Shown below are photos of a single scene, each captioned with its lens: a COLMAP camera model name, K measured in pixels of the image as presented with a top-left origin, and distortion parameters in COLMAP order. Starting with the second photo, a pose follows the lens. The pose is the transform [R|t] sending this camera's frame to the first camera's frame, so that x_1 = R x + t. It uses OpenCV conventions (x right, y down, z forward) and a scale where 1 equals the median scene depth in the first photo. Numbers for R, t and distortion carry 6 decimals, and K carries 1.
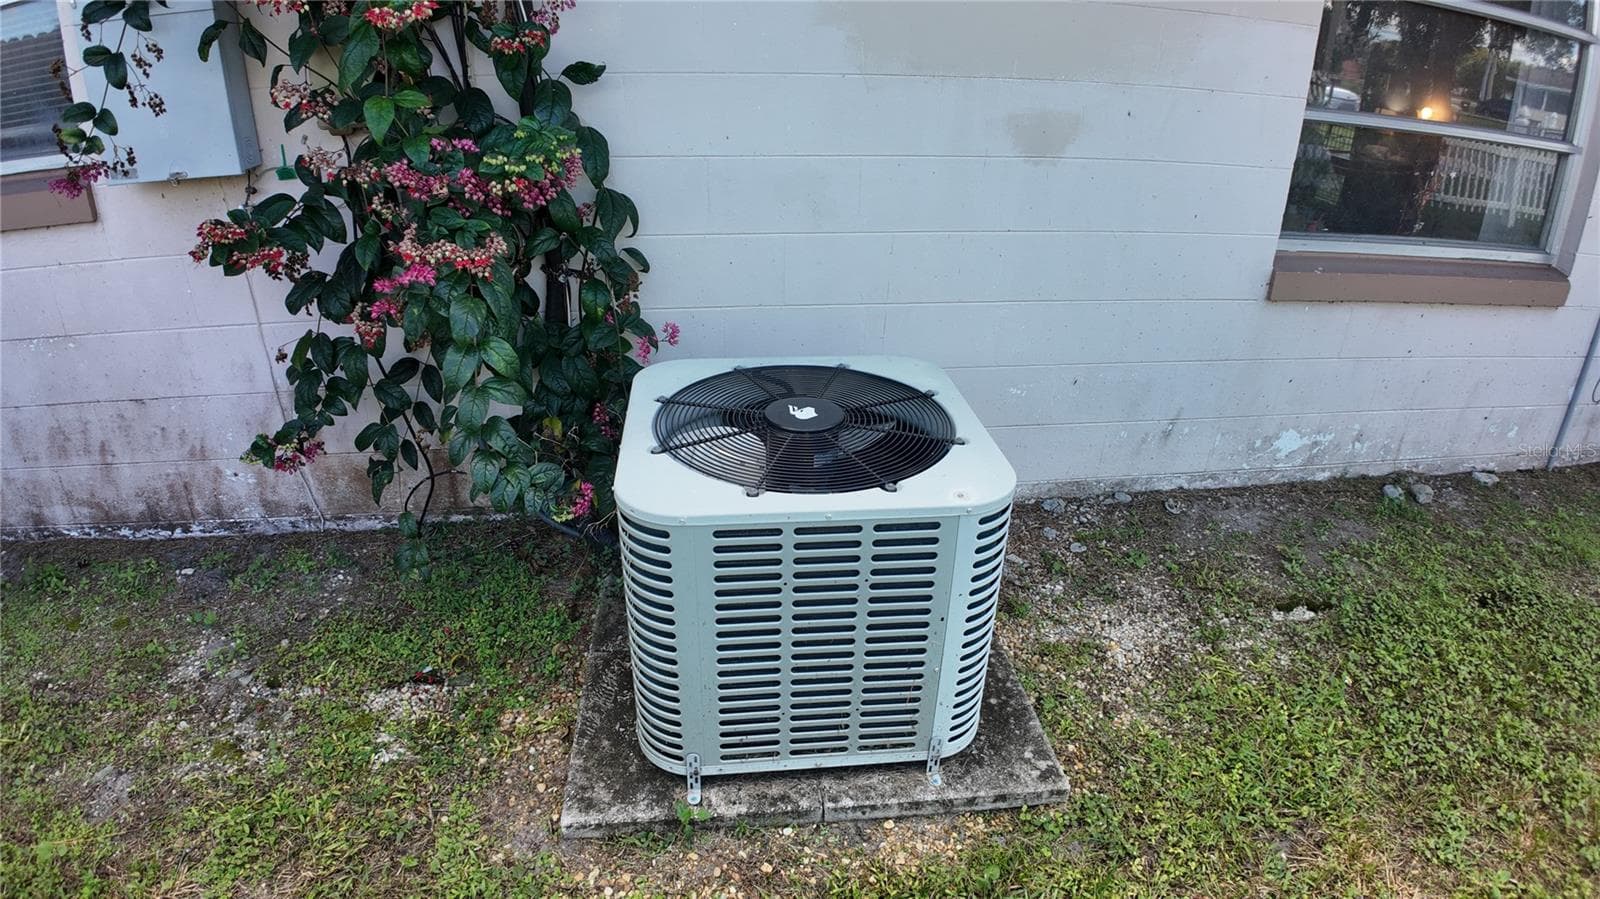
lens RADIAL K [[851.1, 0, 800.0], [0, 851.1, 449.5], [0, 0, 1]] dist [-0.085379, -0.029608]
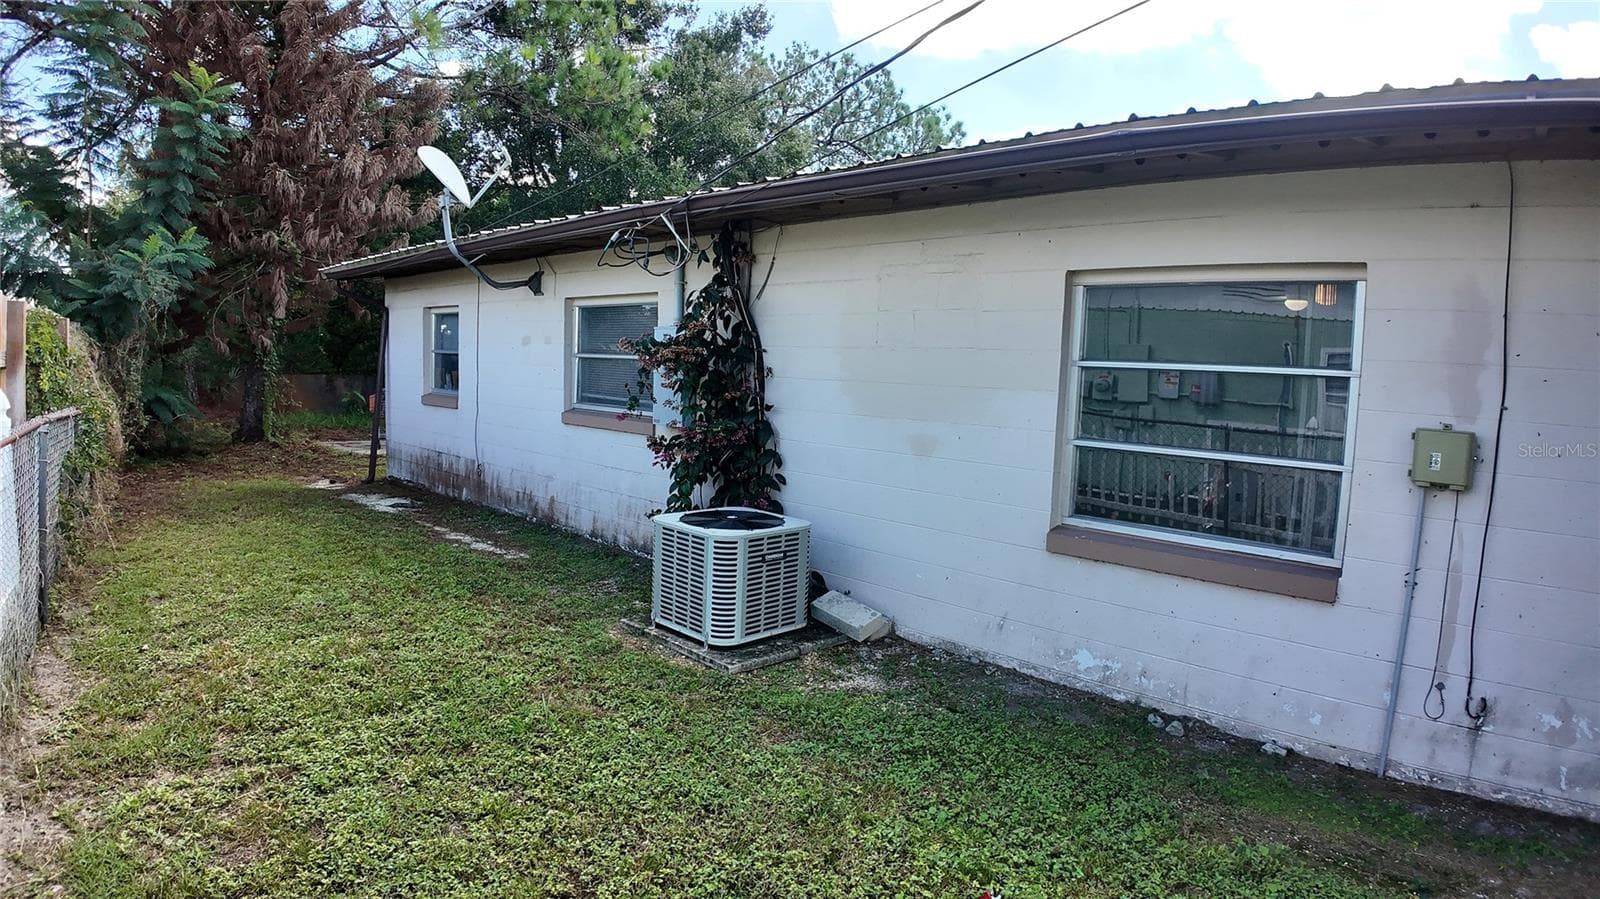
lens RADIAL K [[851.1, 0, 800.0], [0, 851.1, 449.5], [0, 0, 1]] dist [-0.085379, -0.029608]
pose [[0.617742, 0.076214, -0.782679, 1.549348], [-0.378012, 0.901537, -0.210564, 0.174307], [0.689567, 0.425936, 0.585727, -0.403320]]
